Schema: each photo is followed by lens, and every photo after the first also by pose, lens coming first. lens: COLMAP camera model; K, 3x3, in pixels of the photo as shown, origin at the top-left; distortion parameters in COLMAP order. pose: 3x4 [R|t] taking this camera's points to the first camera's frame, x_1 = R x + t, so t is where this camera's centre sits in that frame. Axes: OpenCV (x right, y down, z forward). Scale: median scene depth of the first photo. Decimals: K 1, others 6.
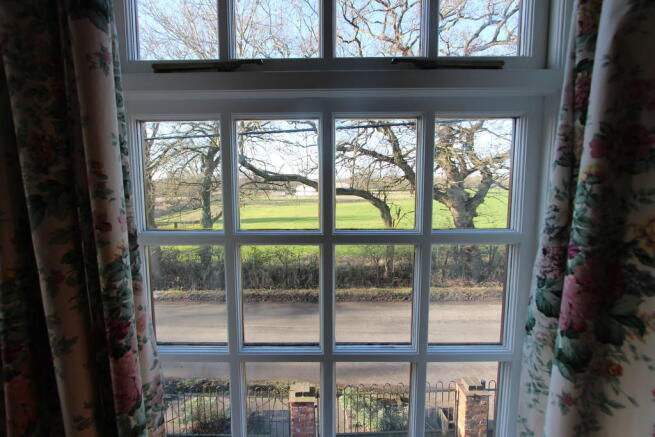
lens RADIAL K [[305.3, 0, 317.1], [0, 305.3, 209.1], [0, 0, 1]] dist [-0.001383, -0.000096]
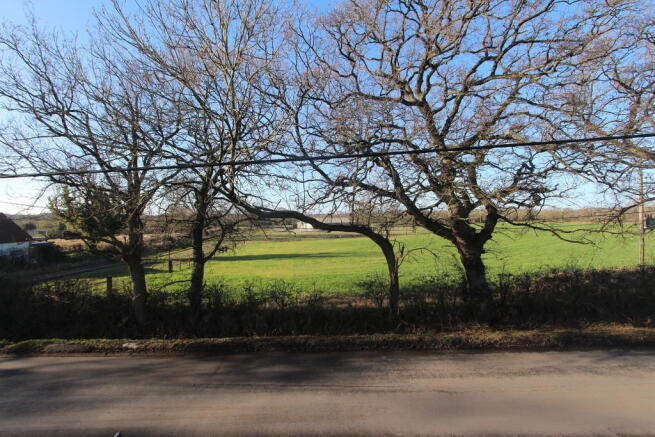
lens RADIAL K [[305.3, 0, 317.1], [0, 305.3, 209.1], [0, 0, 1]] dist [-0.001383, -0.000096]
pose [[0.999969, -0.007217, -0.003057, 0.009391], [0.006824, 0.993535, -0.113319, -0.009477], [0.003855, 0.113294, 0.993554, 0.052559]]
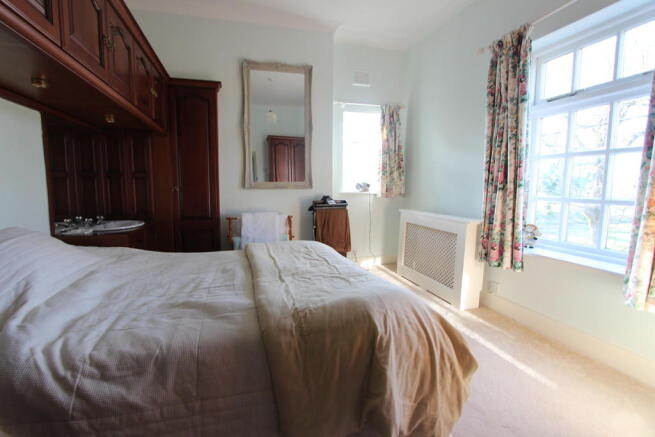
lens RADIAL K [[305.3, 0, 317.1], [0, 305.3, 209.1], [0, 0, 1]] dist [-0.001383, -0.000096]
pose [[0.273016, 0.095580, -0.957249, 2.288586], [-0.098643, 0.992589, 0.070974, 0.780922], [0.956939, 0.075049, 0.280421, -2.454737]]
